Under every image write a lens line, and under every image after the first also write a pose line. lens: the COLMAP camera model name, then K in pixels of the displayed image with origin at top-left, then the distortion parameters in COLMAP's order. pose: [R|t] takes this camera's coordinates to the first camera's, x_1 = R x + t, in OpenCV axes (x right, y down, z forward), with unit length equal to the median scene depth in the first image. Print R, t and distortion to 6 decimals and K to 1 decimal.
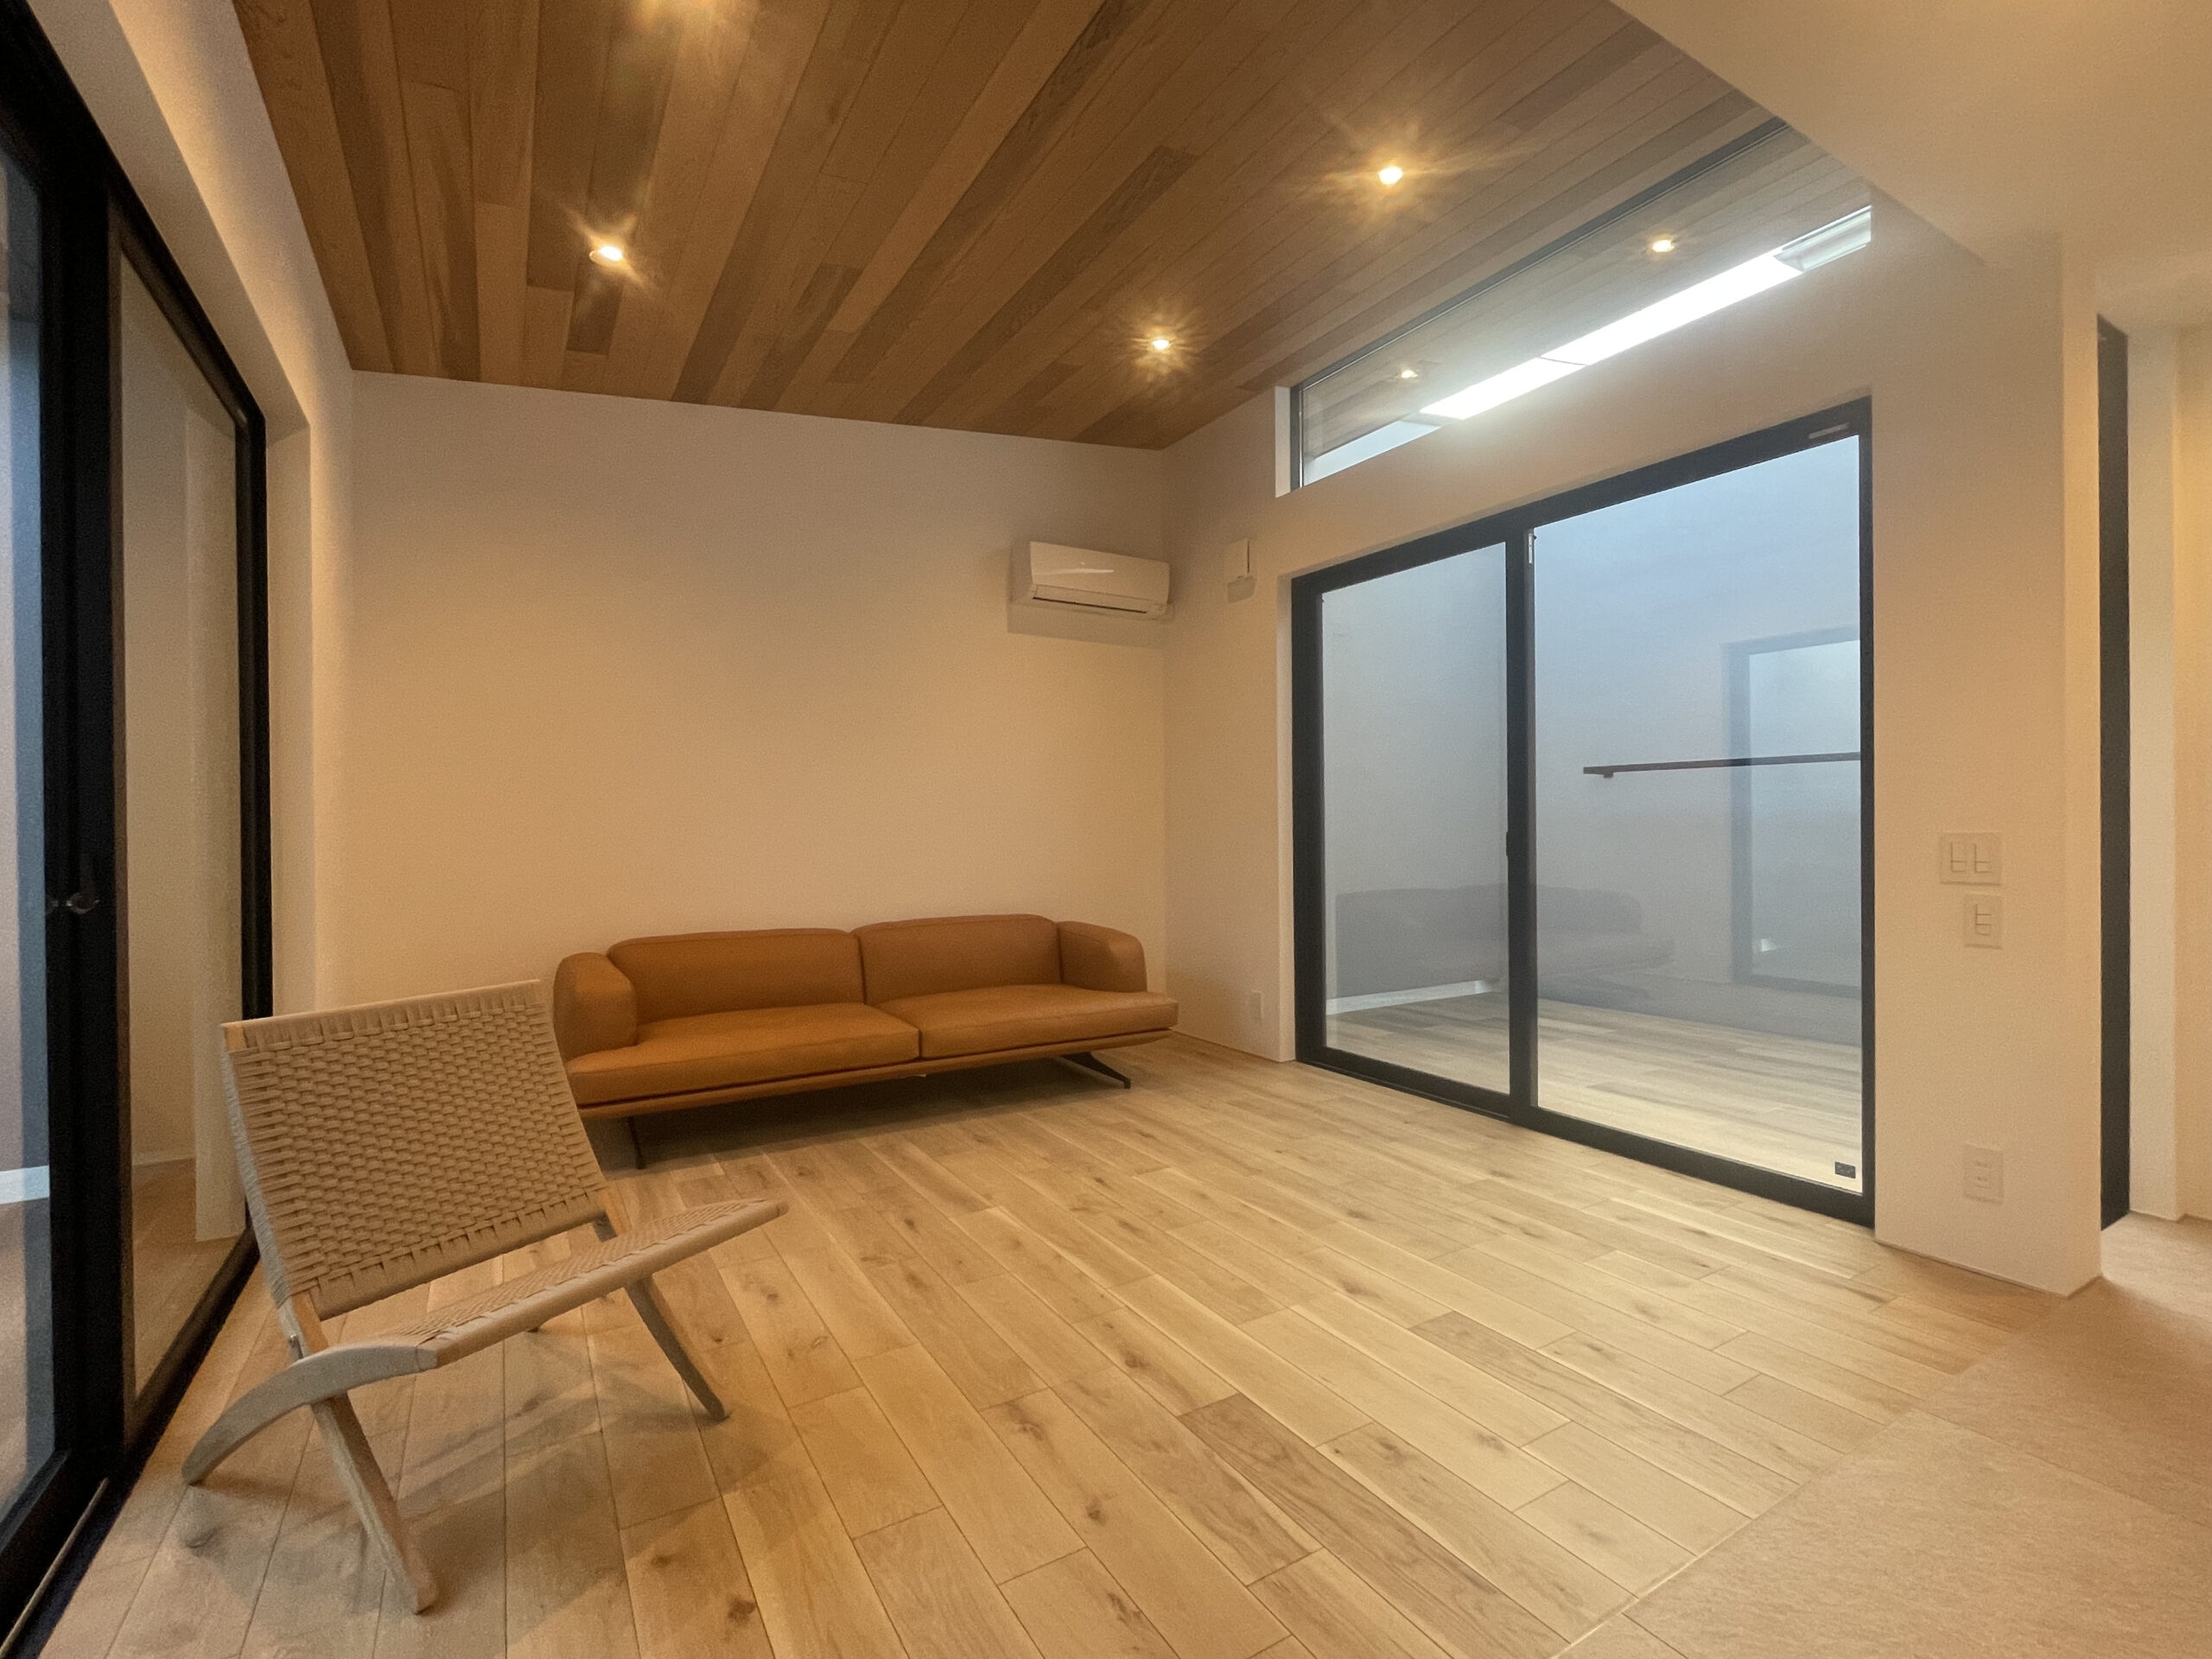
lens RADIAL K [[996.6, 0, 1100.4], [0, 996.6, 830.8], [0, 0, 1]] dist [0.000155, -0.000061]
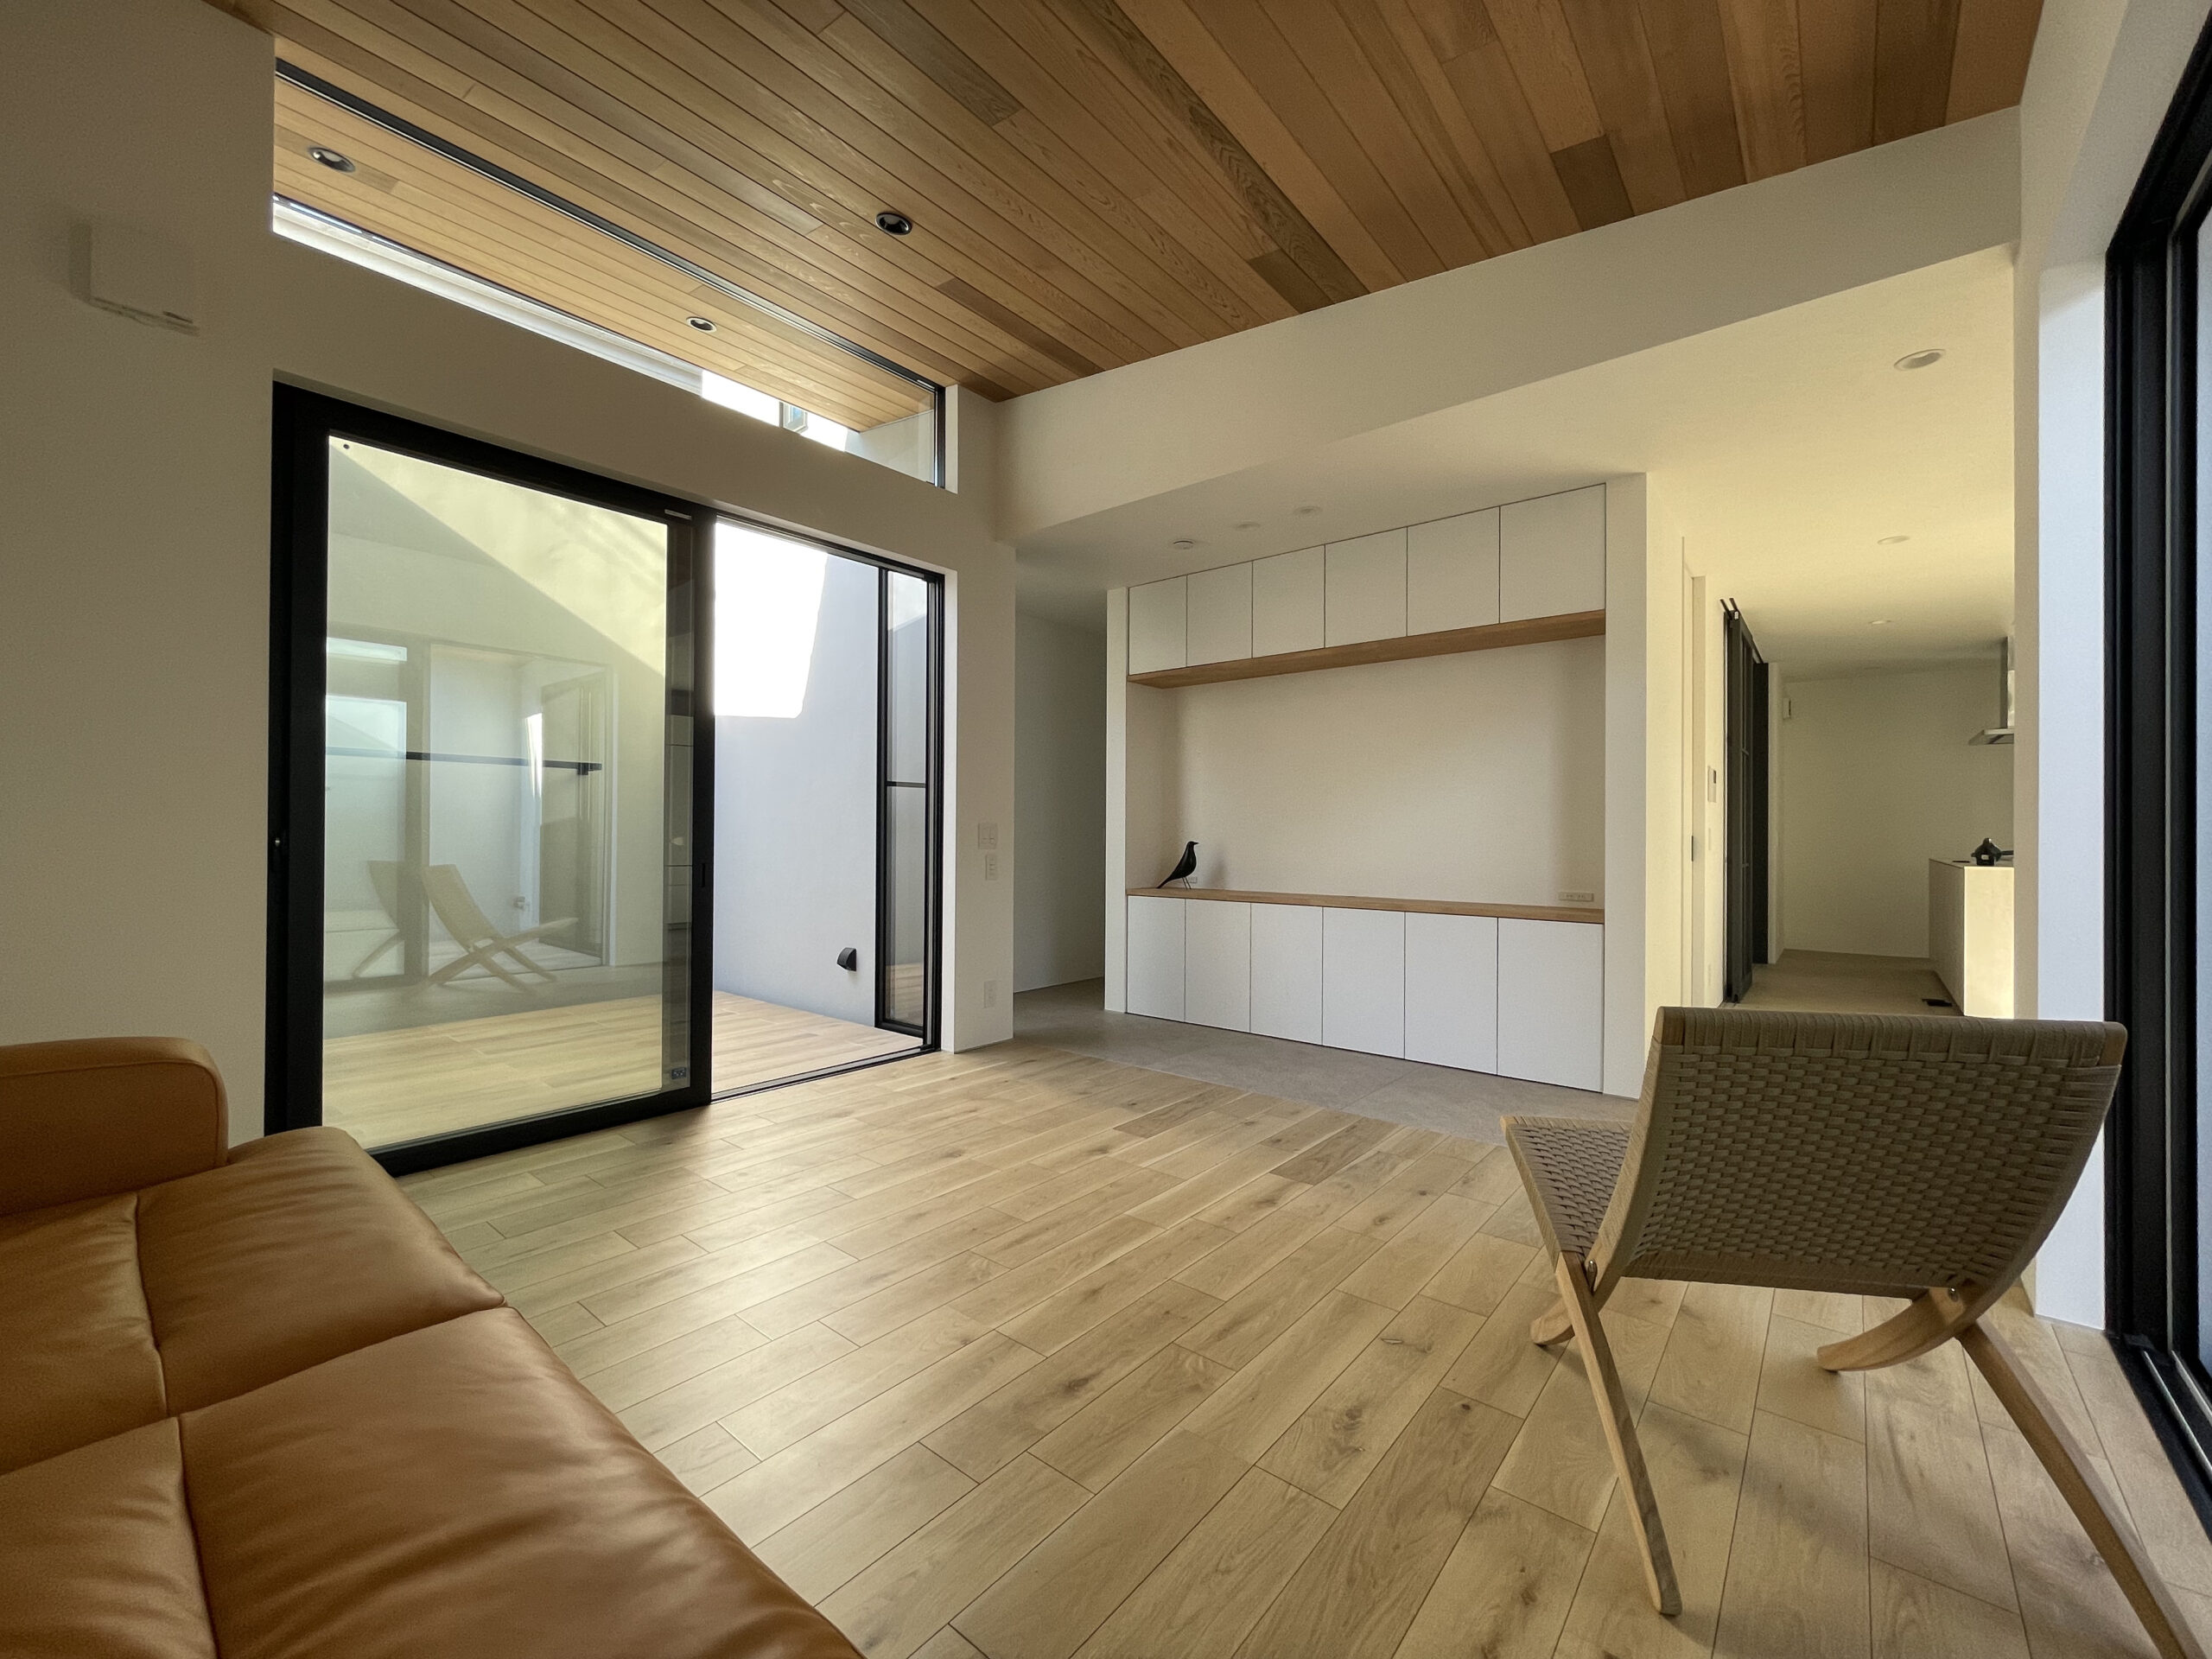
lens RADIAL K [[899.2, 0, 1105.7], [0, 899.2, 824.2], [0, 0, 1]] dist [0.001118, 0.000364]
pose [[-0.330788, 0.019312, 0.943507, -0.645895], [0.001807, 0.999802, -0.019831, 0.027534], [-0.943703, -0.004855, -0.330757, 0.991671]]
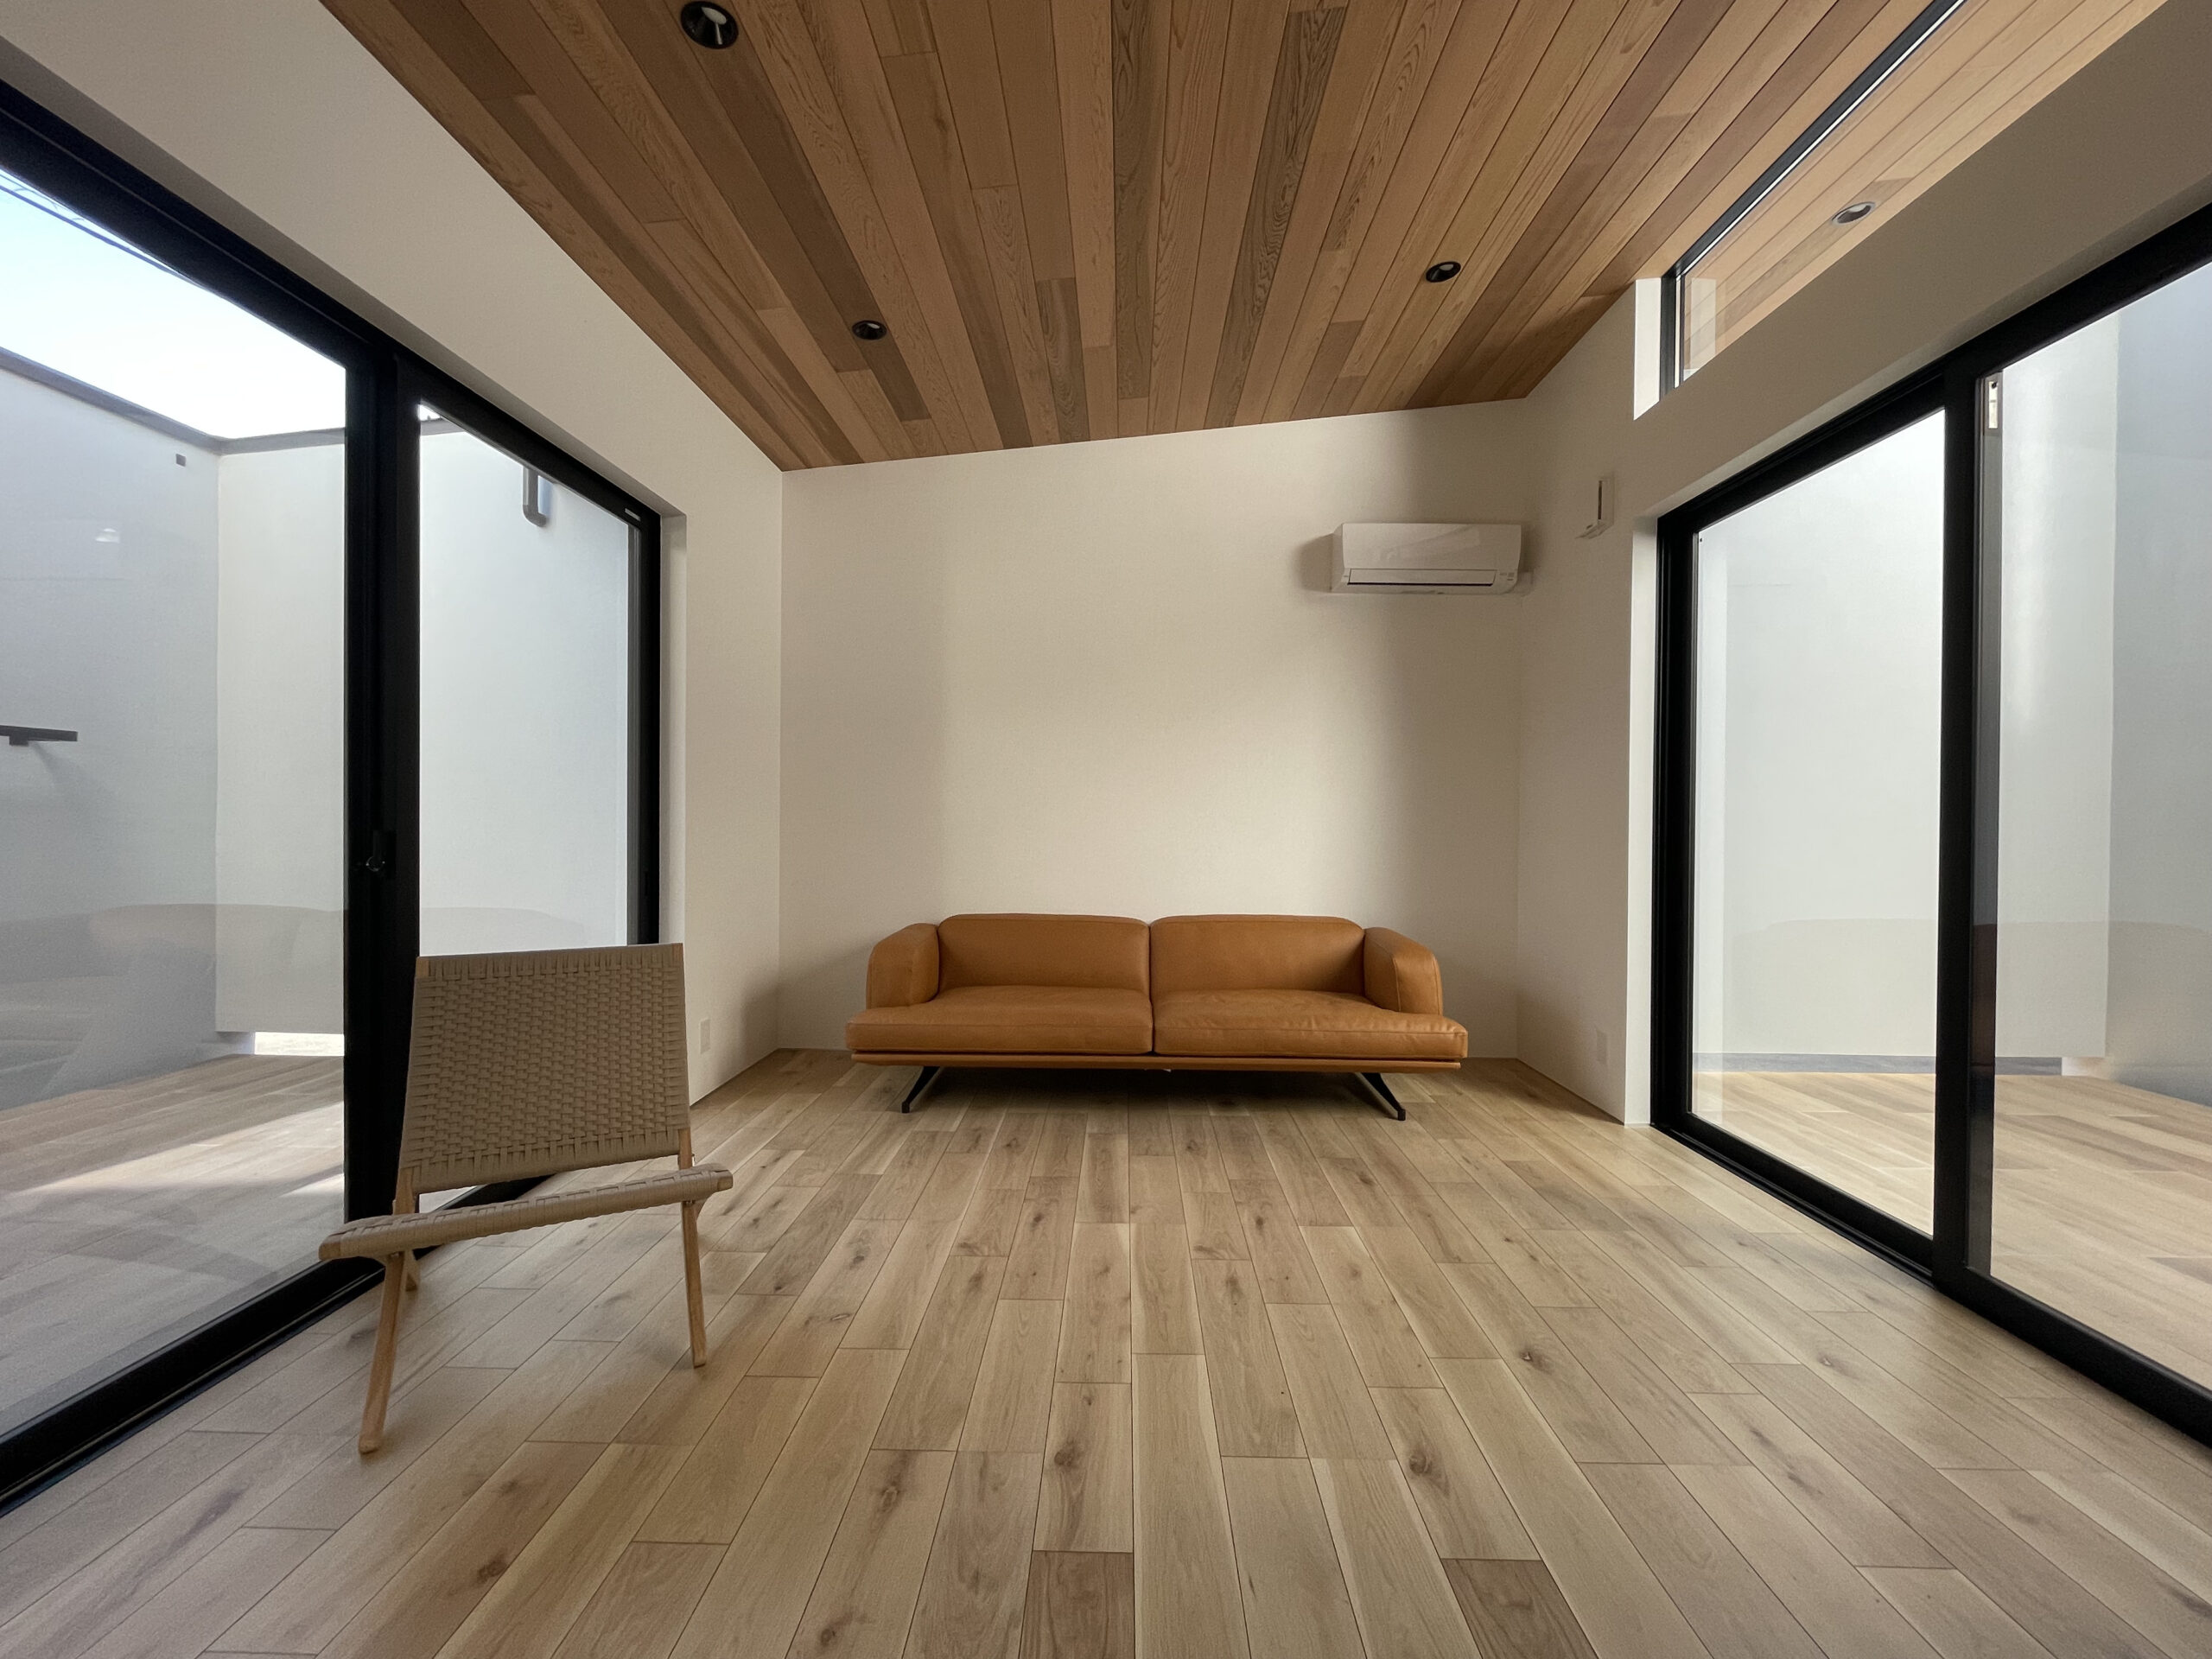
lens RADIAL K [[899.2, 0, 1108.6], [0, 899.2, 829.3], [0, 0, 1]] dist [0.001118, 0.000364]
pose [[0.852440, 0.021374, -0.522388, 0.277785], [-0.020371, 0.999763, 0.007666, -0.003602], [0.522428, 0.004107, 0.852674, 0.225129]]
